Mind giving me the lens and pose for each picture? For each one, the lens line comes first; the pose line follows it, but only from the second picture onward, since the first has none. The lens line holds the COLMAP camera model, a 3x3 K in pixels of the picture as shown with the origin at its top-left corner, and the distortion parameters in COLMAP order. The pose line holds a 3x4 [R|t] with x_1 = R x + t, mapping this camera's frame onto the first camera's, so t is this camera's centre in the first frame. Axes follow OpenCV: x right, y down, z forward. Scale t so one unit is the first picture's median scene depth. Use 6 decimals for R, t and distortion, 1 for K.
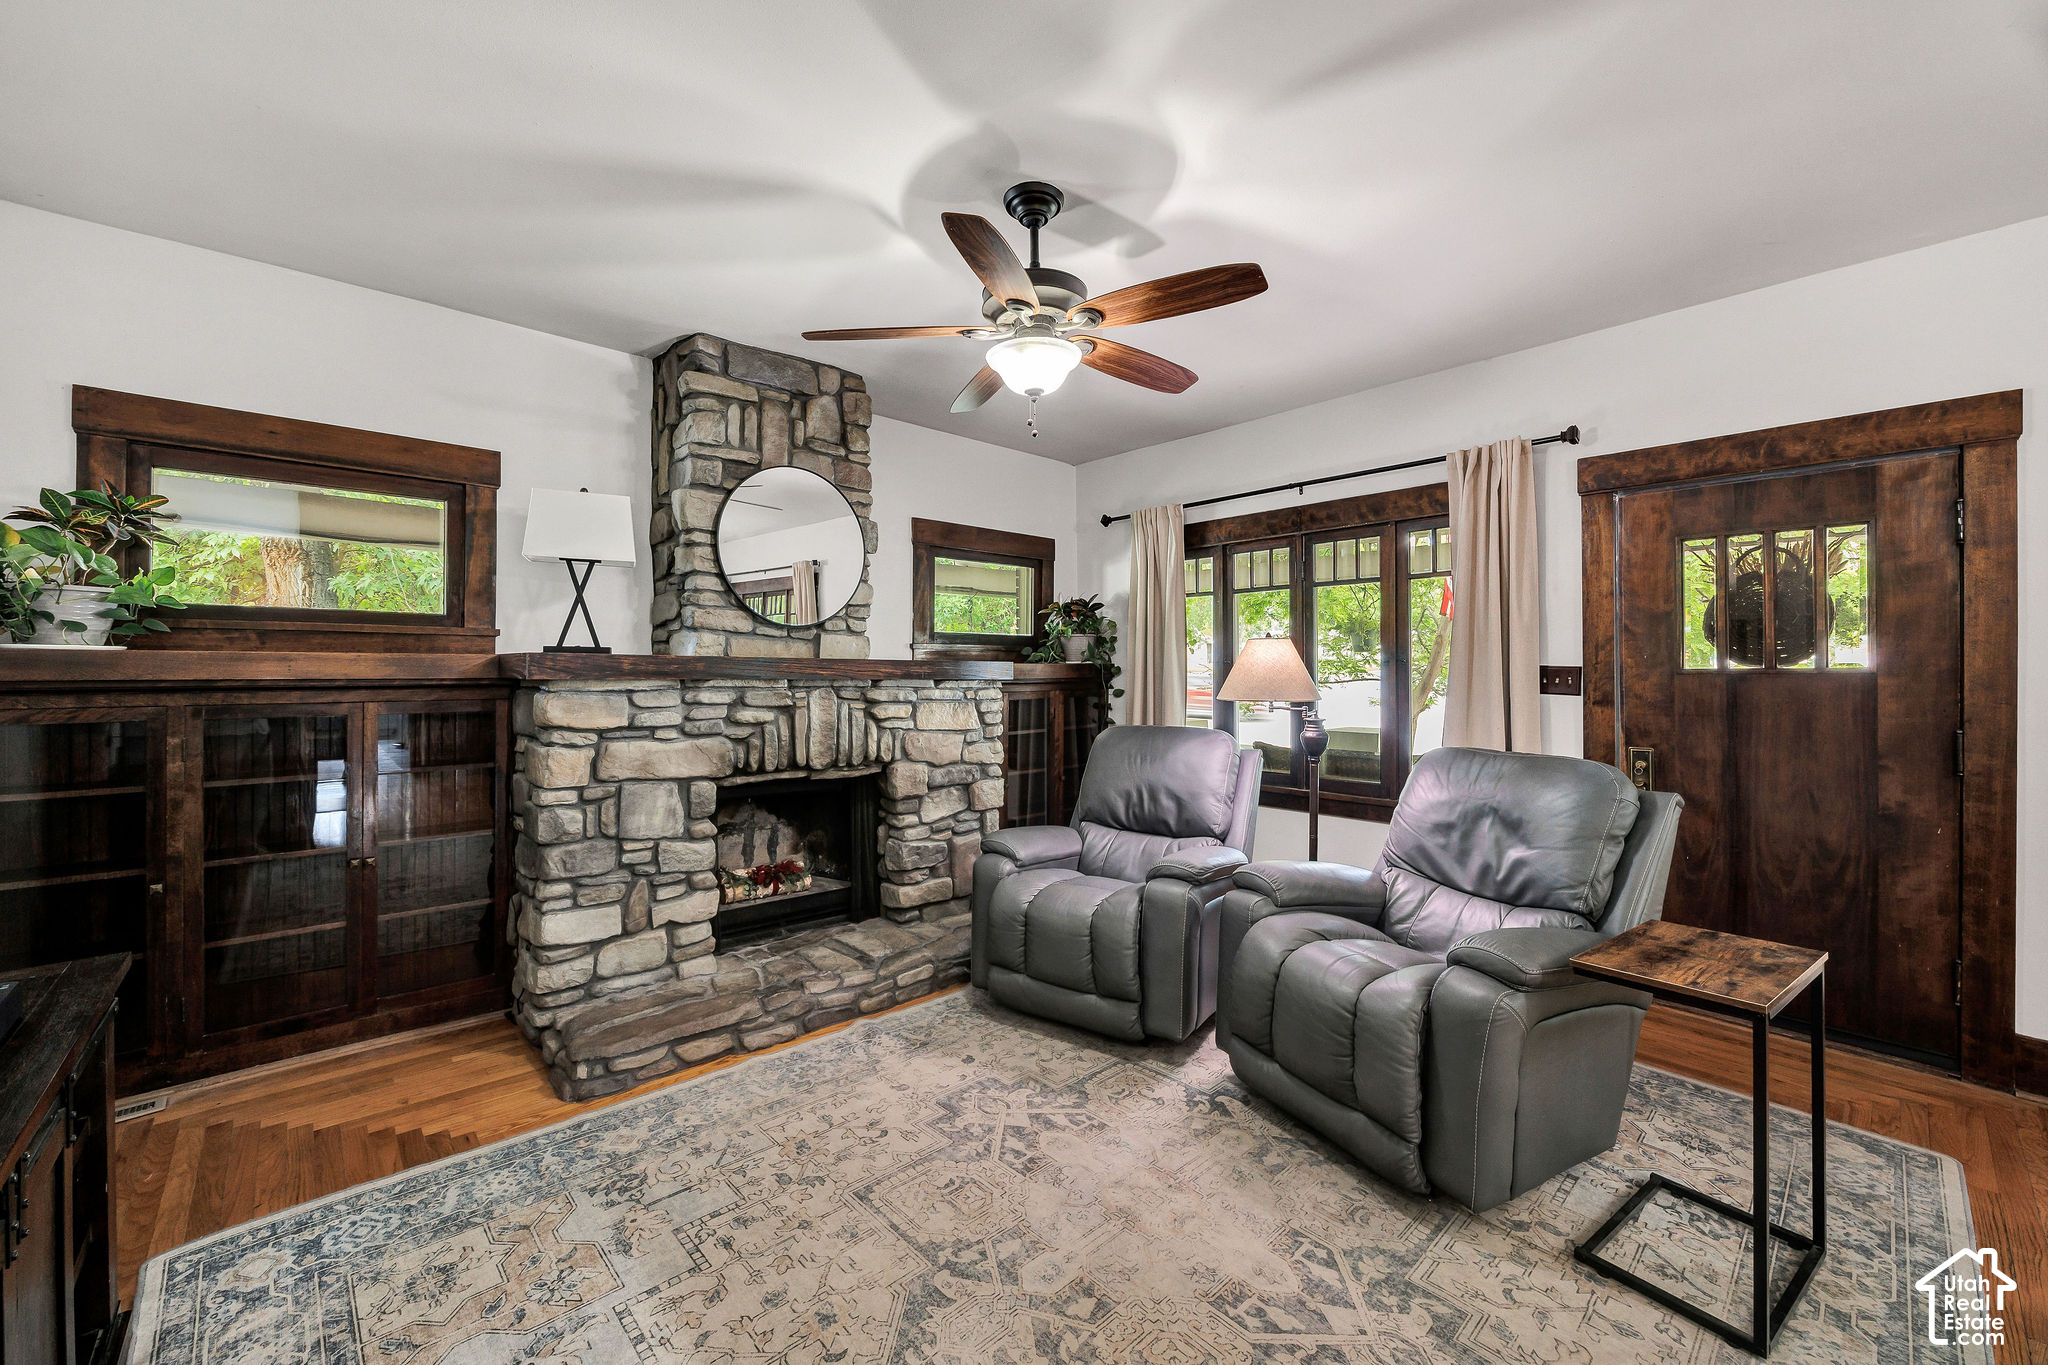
lens RADIAL K [[799.1, 0, 994.5], [0, 799.1, 665.9], [0, 0, 1]] dist [-0.000608, -0.000484]
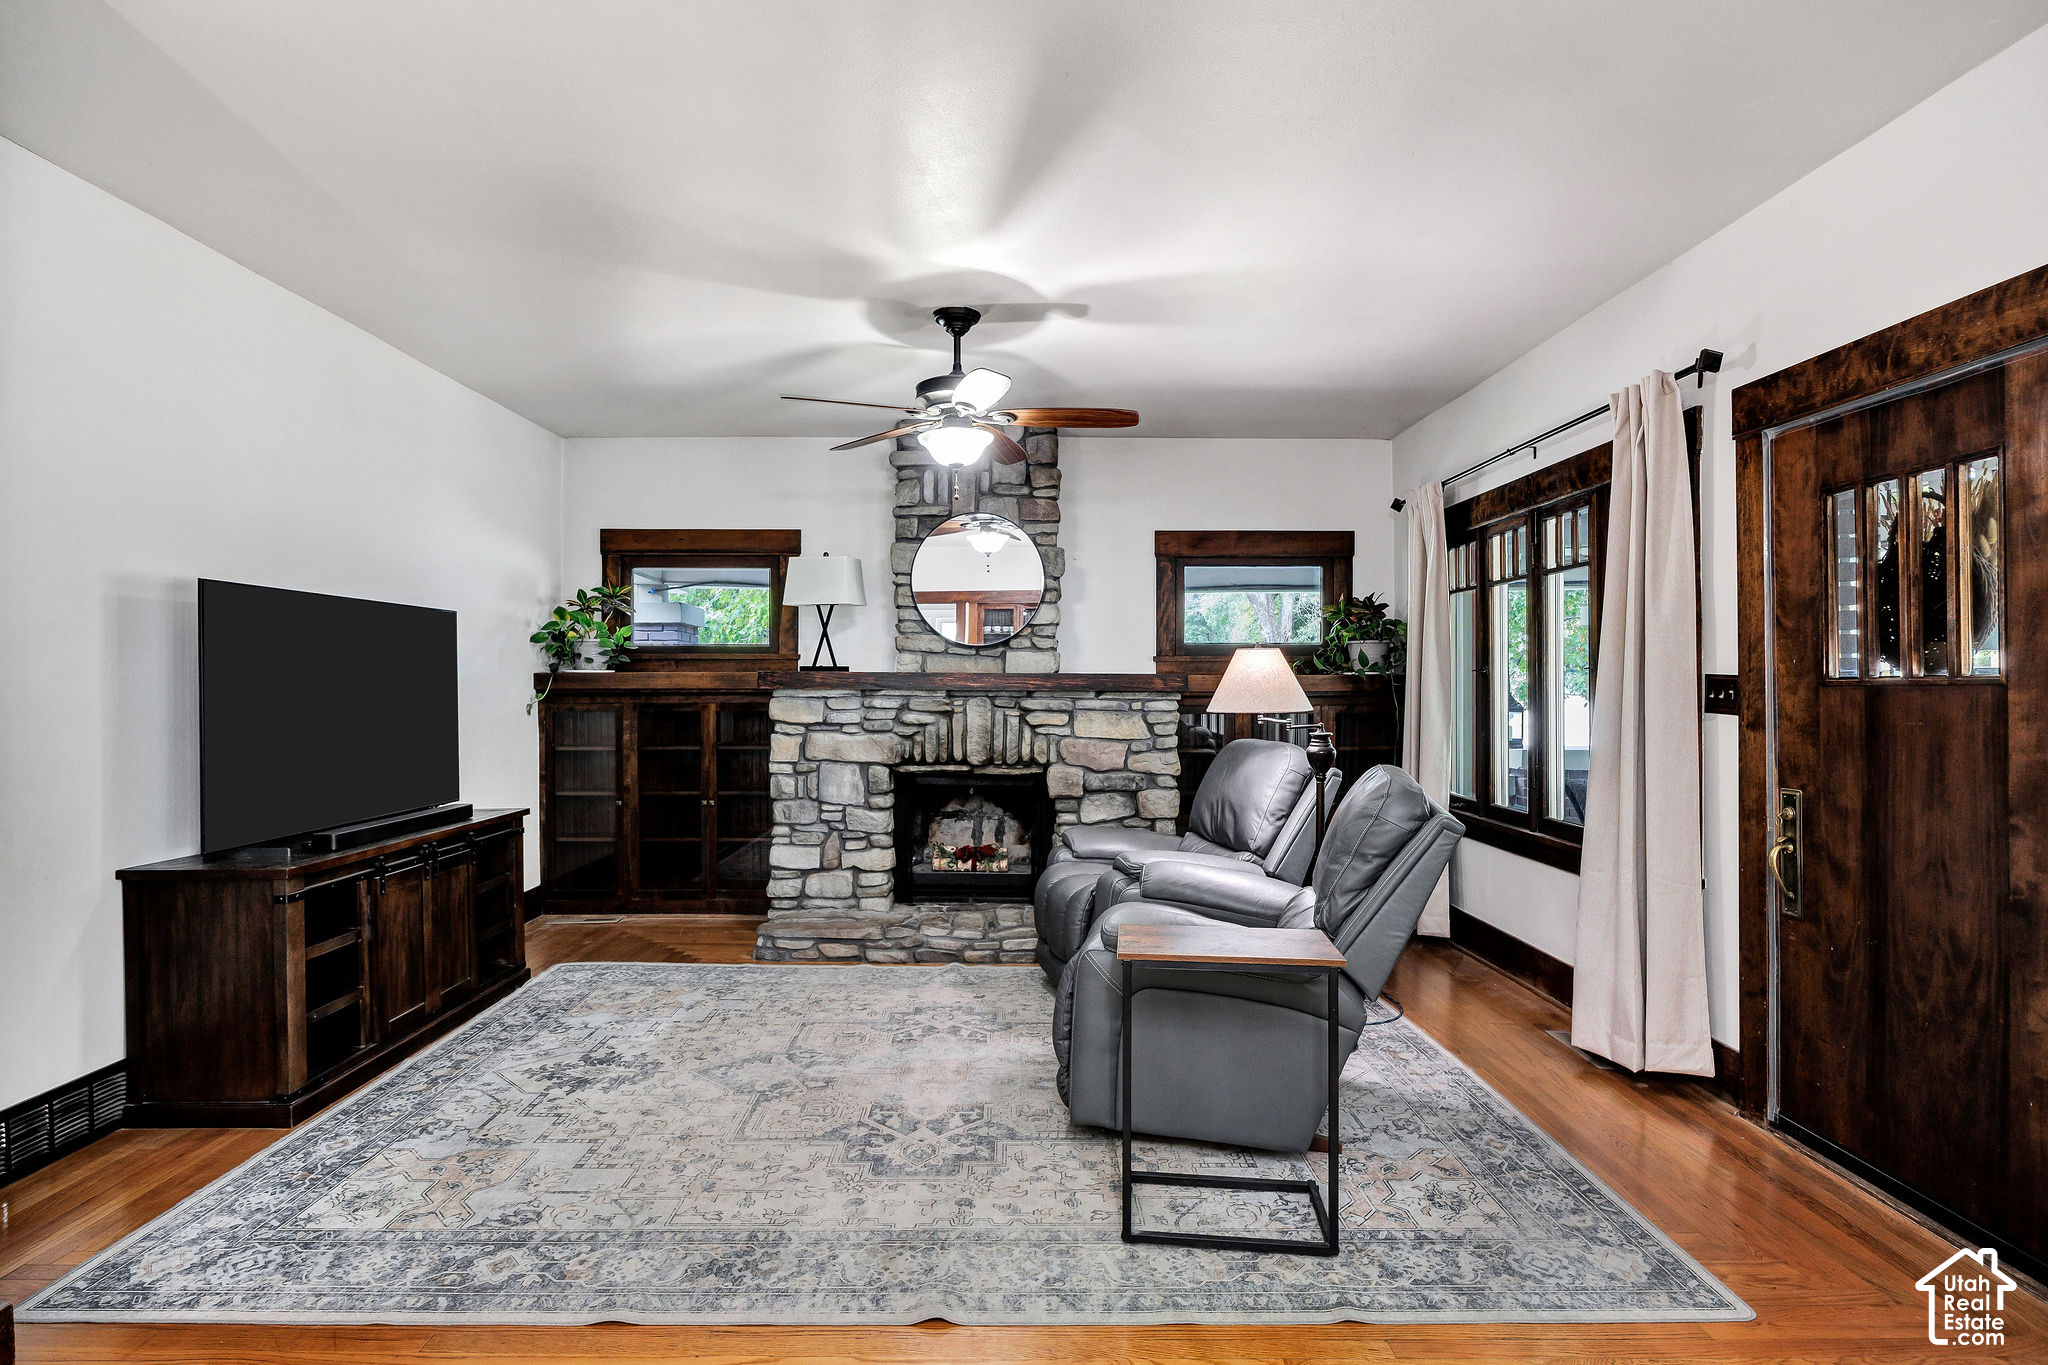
lens RADIAL K [[1052.7, 0, 1028.1], [0, 1052.7, 682.8], [0, 0, 1]] dist [-0.000851, 0.000743]
pose [[0.755556, -0.001888, -0.655081, 0.986659], [0.005115, 0.999982, 0.003018, 0.001477], [0.655064, -0.005631, 0.755553, -0.162650]]
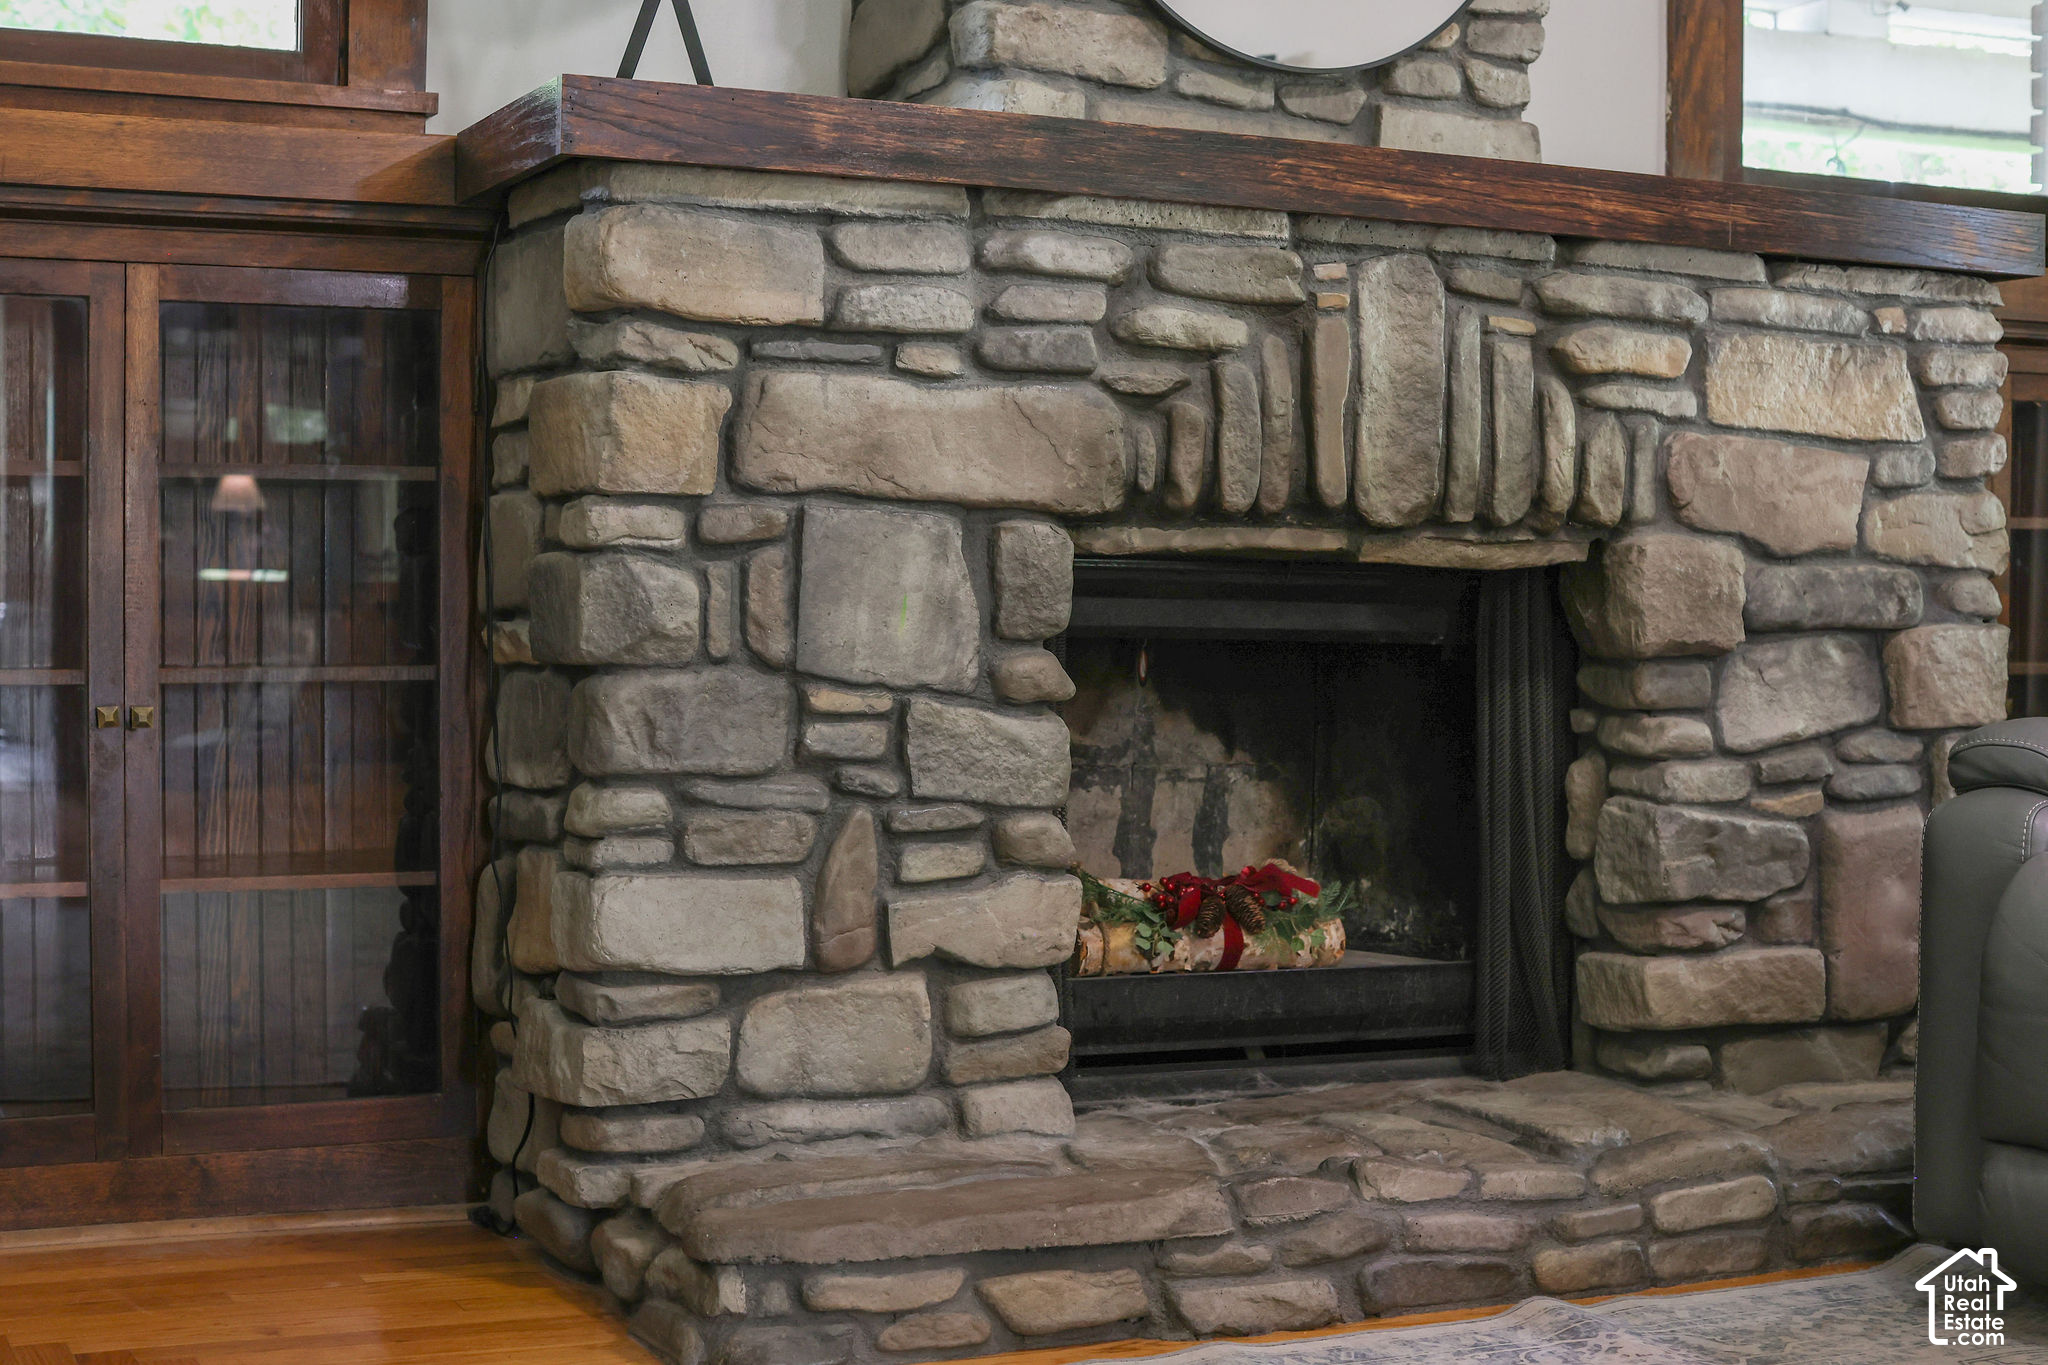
lens RADIAL K [[2915.9, 0, 1009.8], [0, 2915.9, 685.2], [0, 0, 1]] dist [-0.111447, 0.000000]
pose [[0.959375, 0.008544, -0.282004, -0.053234], [-0.000634, 0.999604, 0.028128, 0.178601], [0.282132, -0.026806, 0.959001, -0.098769]]
